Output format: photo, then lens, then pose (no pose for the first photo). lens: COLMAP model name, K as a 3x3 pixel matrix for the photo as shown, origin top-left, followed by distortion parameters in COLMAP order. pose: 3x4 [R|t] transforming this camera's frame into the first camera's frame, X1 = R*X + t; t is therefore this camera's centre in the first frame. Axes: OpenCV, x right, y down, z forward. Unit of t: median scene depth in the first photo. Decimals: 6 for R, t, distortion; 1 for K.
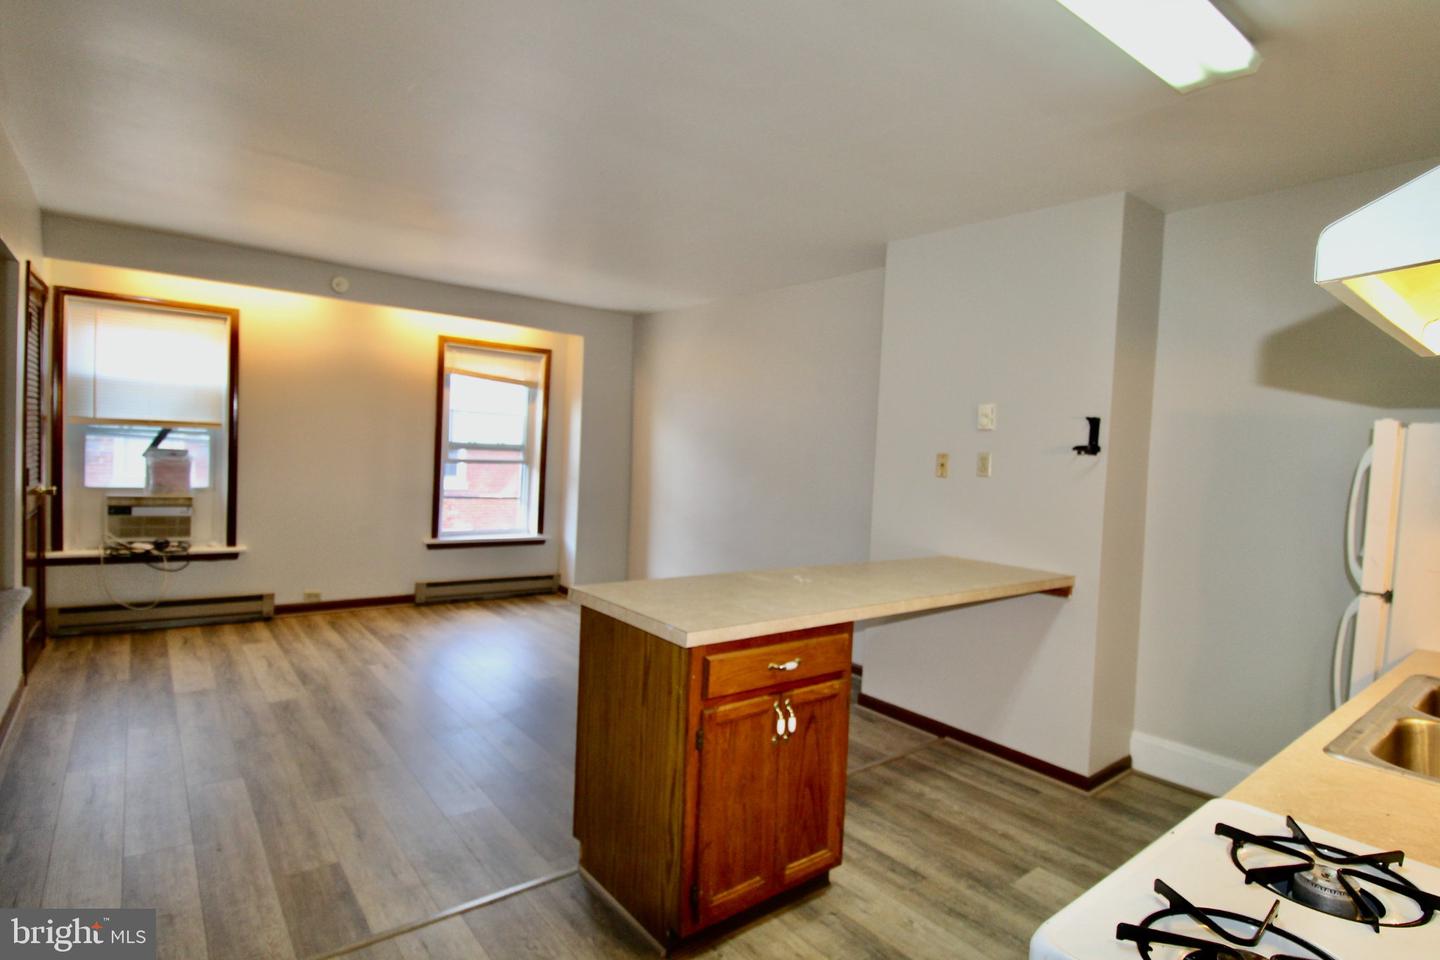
lens RADIAL K [[733.1, 0, 720.0], [0, 733.1, 480.0], [0, 0, 1]] dist [-0.002289, -0.000275]
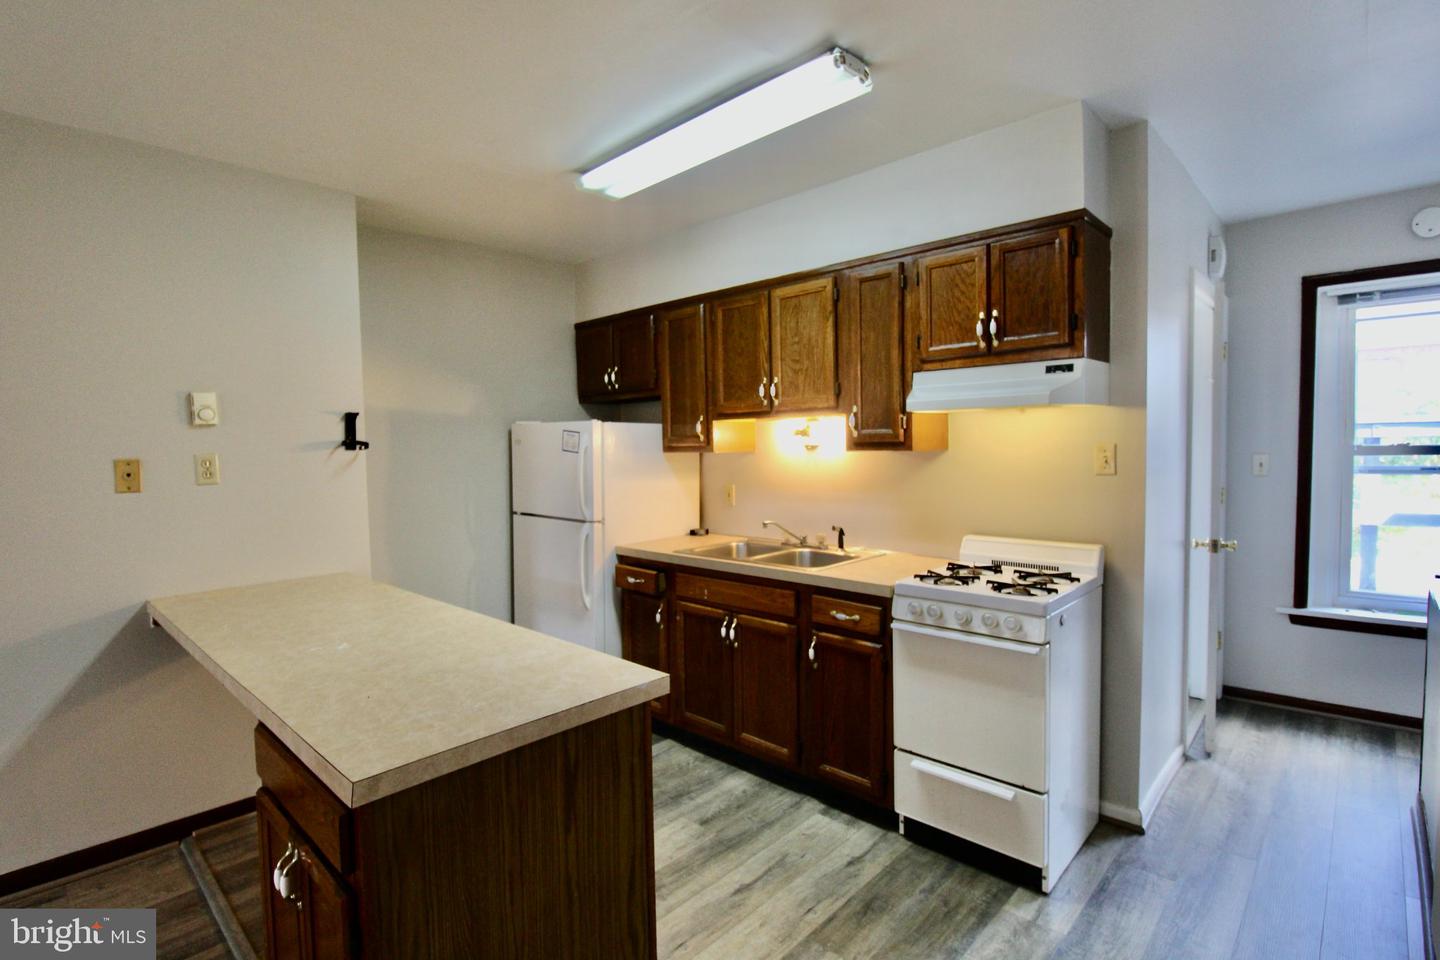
lens RADIAL K [[704.4, 0, 726.0], [0, 704.4, 482.7], [0, 0, 1]] dist [-0.013093, -0.000620]
pose [[-0.144522, -0.097780, 0.984658, -0.443374], [0.050963, 0.993049, 0.106094, -0.055765], [-0.988188, 0.065515, -0.138535, 0.531511]]
